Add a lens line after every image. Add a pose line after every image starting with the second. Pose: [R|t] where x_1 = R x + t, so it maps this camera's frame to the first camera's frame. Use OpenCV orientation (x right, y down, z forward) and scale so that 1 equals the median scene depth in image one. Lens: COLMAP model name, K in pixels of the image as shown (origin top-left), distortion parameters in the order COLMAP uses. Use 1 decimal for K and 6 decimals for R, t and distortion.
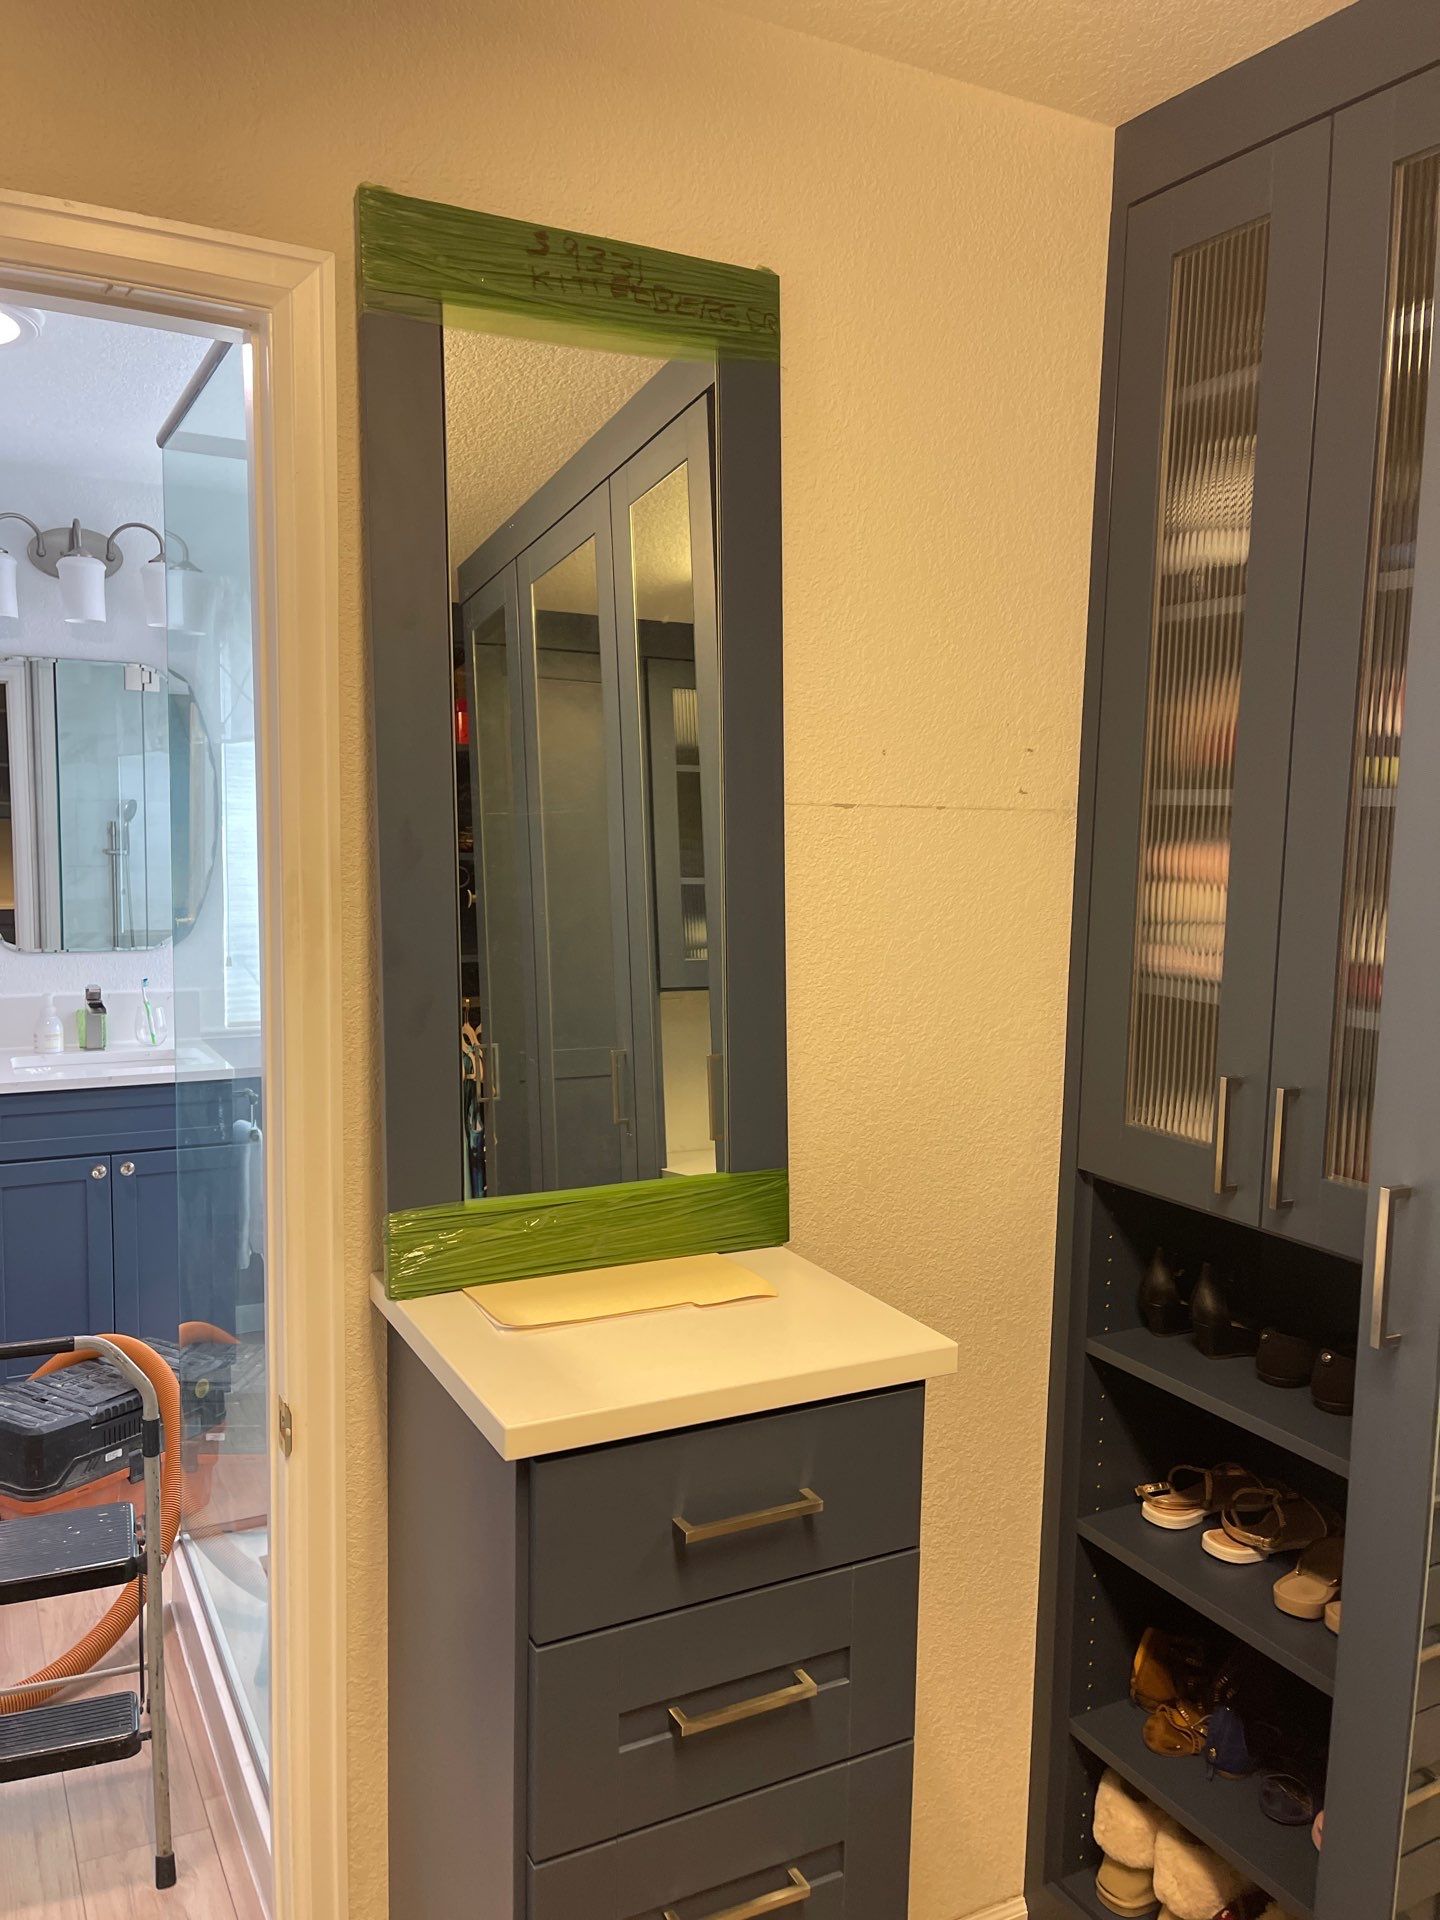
lens RADIAL K [[1460.5, 0, 706.6], [0, 1460.5, 968.0], [0, 0, 1]] dist [0.056231, -0.076110]
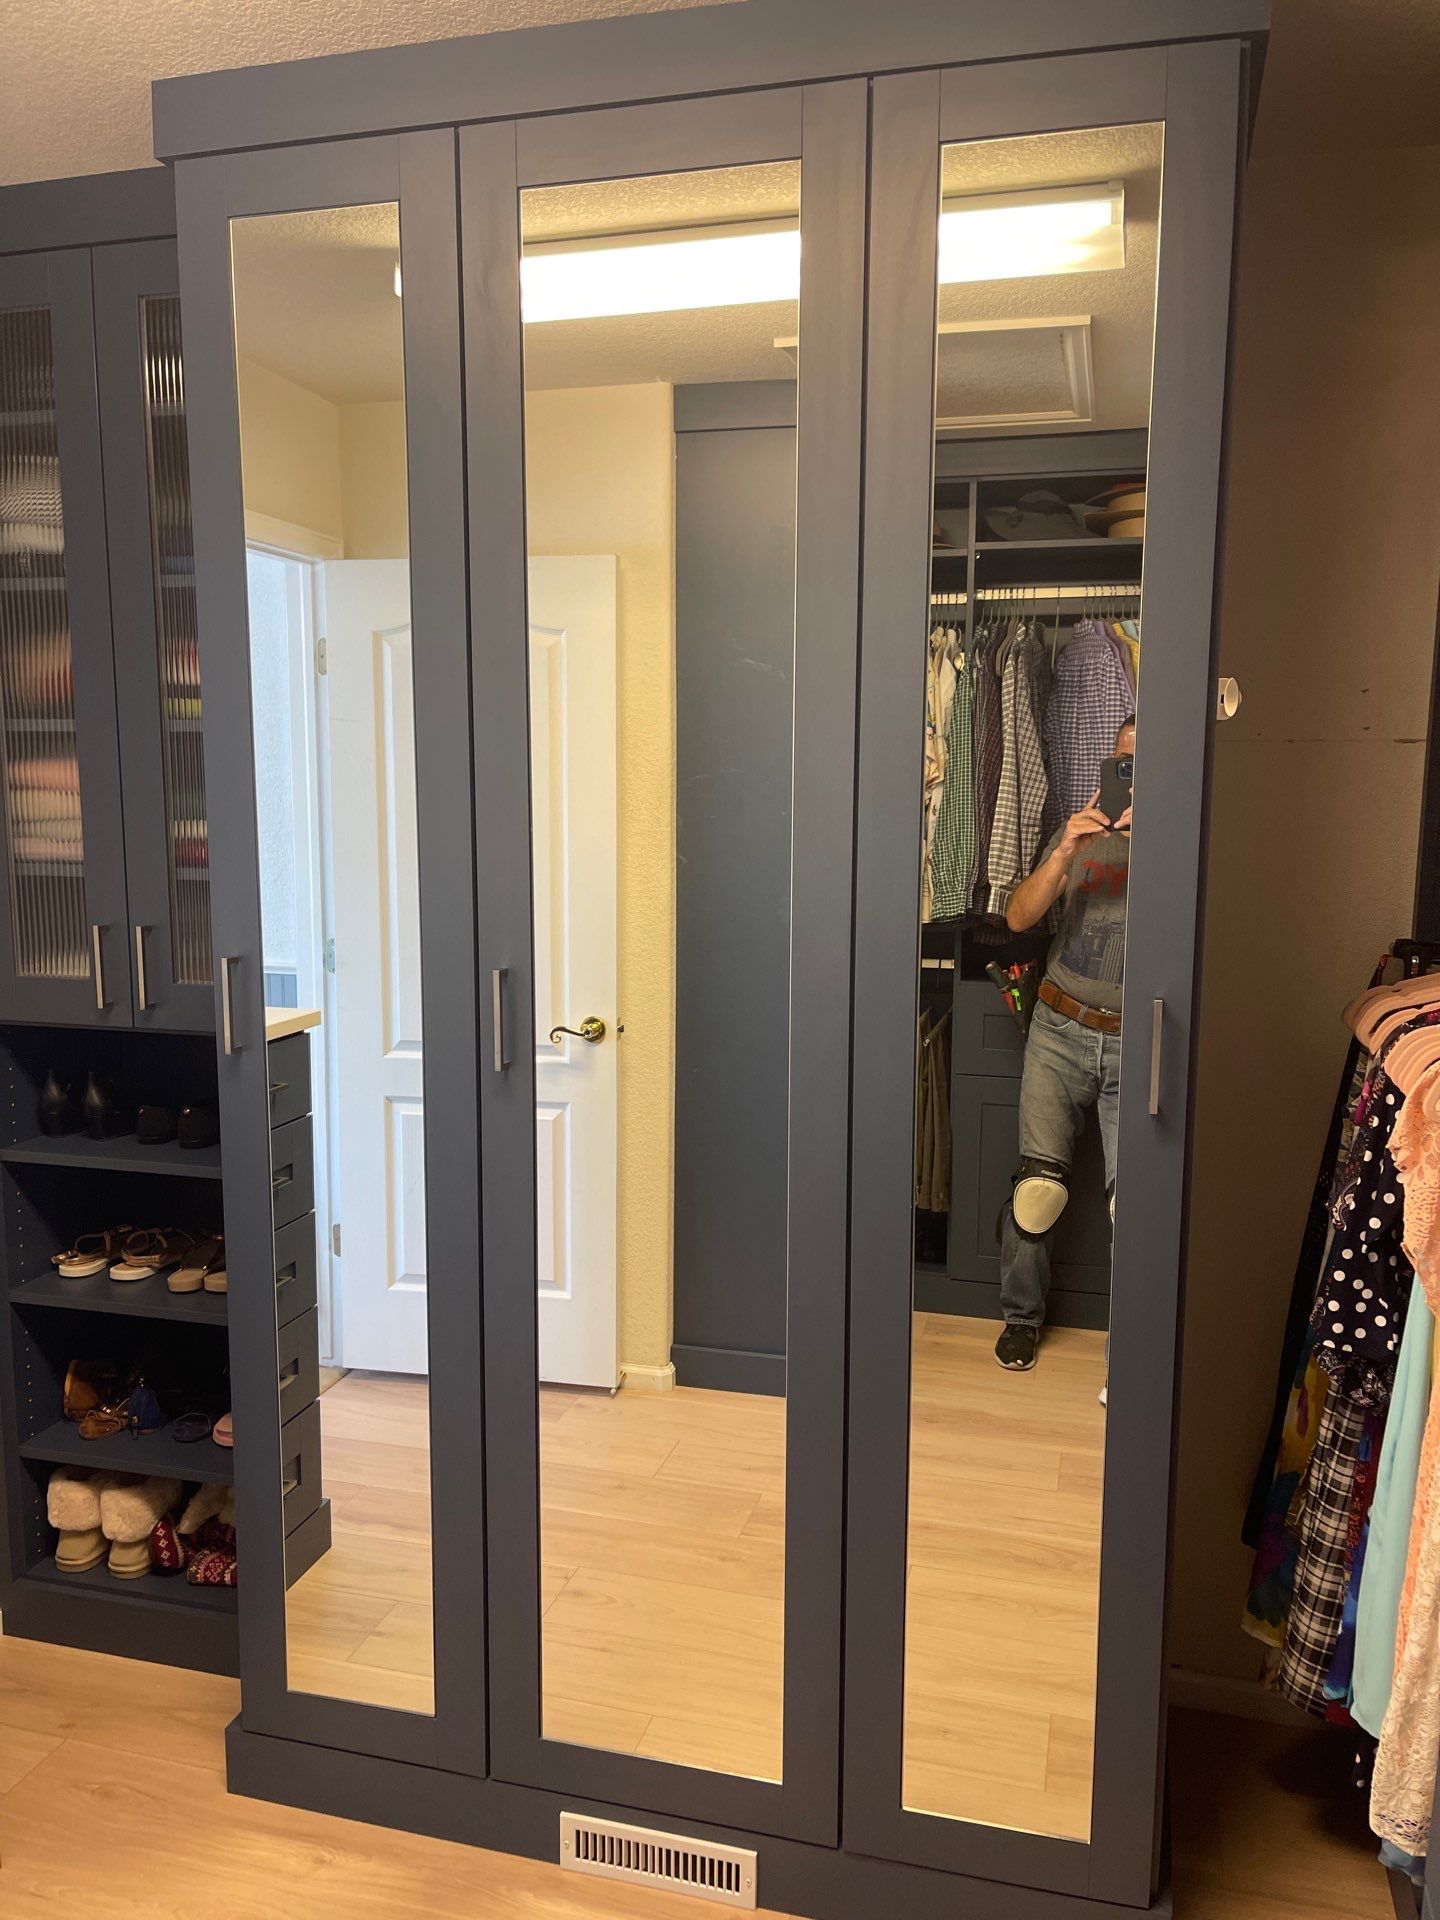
lens RADIAL K [[1445.5, 0, 756.0], [0, 1445.5, 956.6], [0, 0, 1]] dist [0.011494, -0.000210]
pose [[0.670291, -0.108939, 0.734059, -0.219882], [0.084986, 0.993927, 0.069903, 0.054426], [-0.737216, 0.015529, 0.675478, -0.358457]]
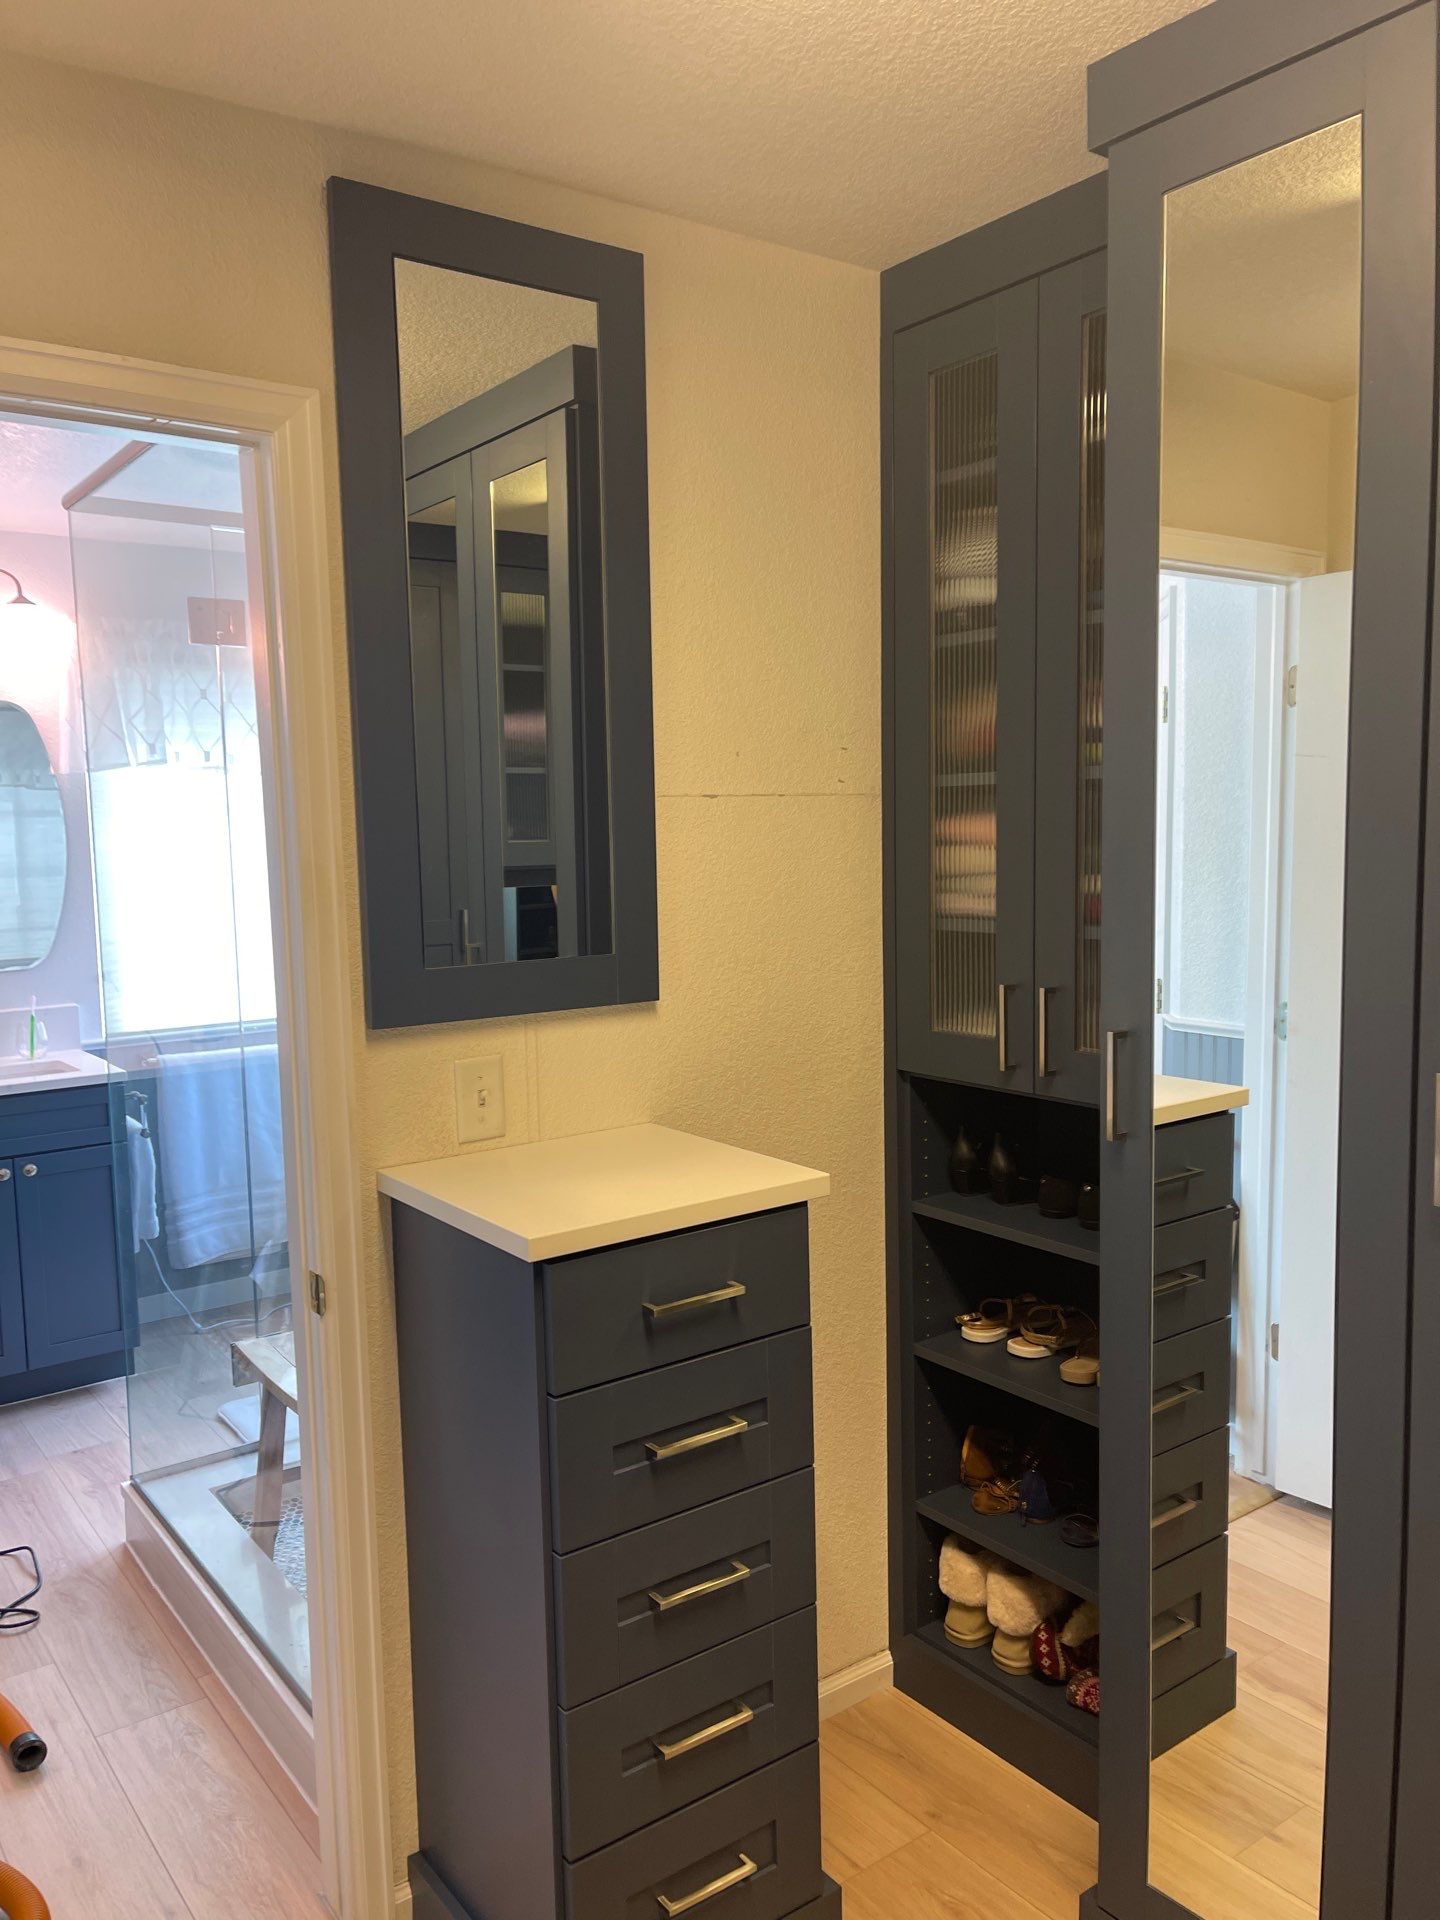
lens RADIAL K [[1460.5, 0, 706.6], [0, 1460.5, 968.0], [0, 0, 1]] dist [0.056231, -0.076110]
pose [[0.988242, -0.057536, 0.141662, -0.094807], [0.058719, 0.998266, -0.004183, 0.043682], [-0.141175, 0.012452, 0.989906, -0.263050]]
